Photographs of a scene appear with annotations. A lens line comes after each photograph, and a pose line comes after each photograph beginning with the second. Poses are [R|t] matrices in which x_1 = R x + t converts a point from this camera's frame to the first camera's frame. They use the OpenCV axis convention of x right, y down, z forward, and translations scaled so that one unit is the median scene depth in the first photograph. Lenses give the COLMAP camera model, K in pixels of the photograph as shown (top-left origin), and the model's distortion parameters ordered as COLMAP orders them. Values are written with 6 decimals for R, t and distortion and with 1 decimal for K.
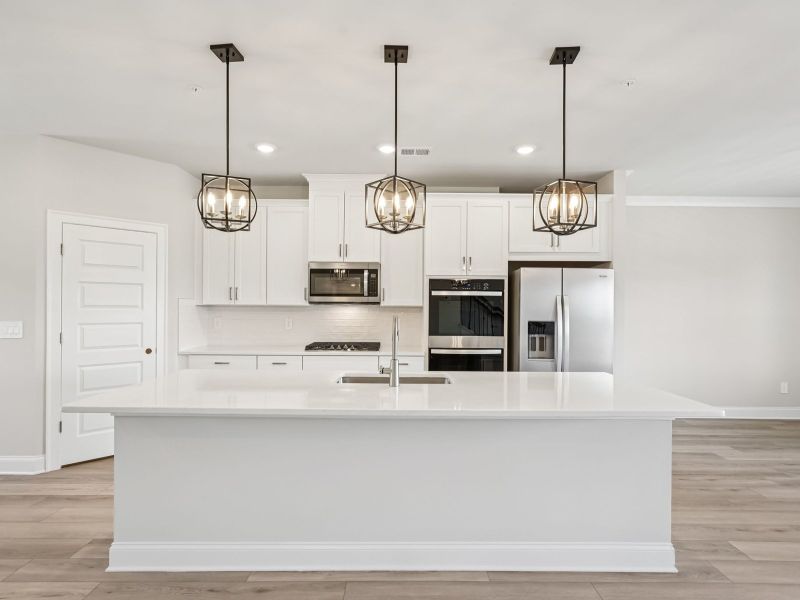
lens RADIAL K [[406.7, 0, 402.7], [0, 406.7, 303.1], [0, 0, 1]] dist [-0.017215, 0.002819]
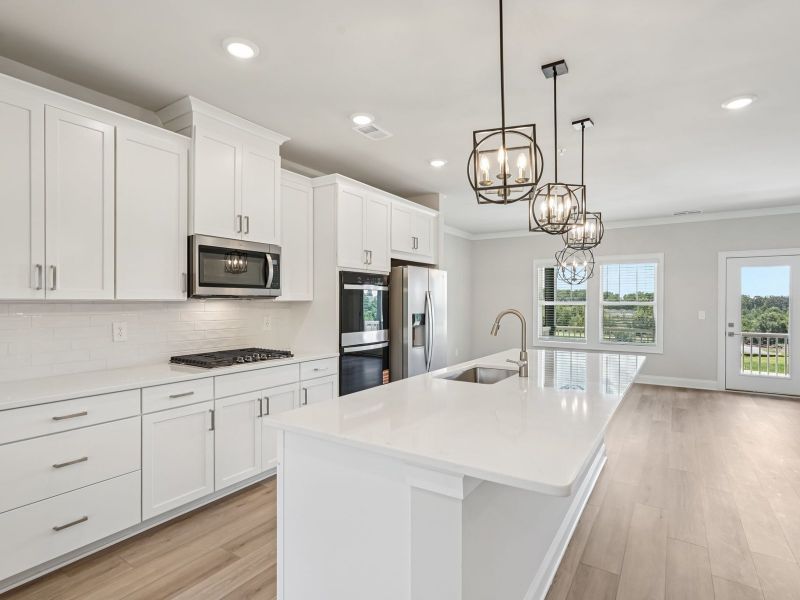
lens RADIAL K [[406.7, 0, 392.2], [0, 406.7, 303.7], [0, 0, 1]] dist [-0.017215, 0.002819]
pose [[0.561734, -0.008905, 0.827270, -0.622392], [-0.001360, 0.999931, 0.011687, 0.003120], [-0.827317, -0.007690, 0.561683, 0.392749]]
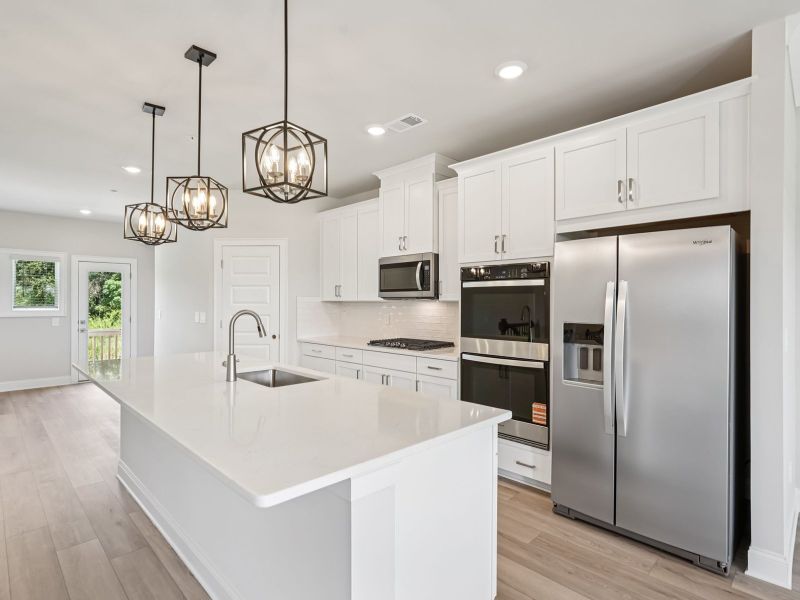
lens RADIAL K [[406.7, 0, 404.6], [0, 406.7, 301.6], [0, 0, 1]] dist [-0.017215, 0.002819]
pose [[0.718468, -0.005507, -0.695538, 0.549913], [0.007270, 0.999973, -0.000407, 0.008390], [0.695522, -0.004764, 0.718489, 0.331988]]
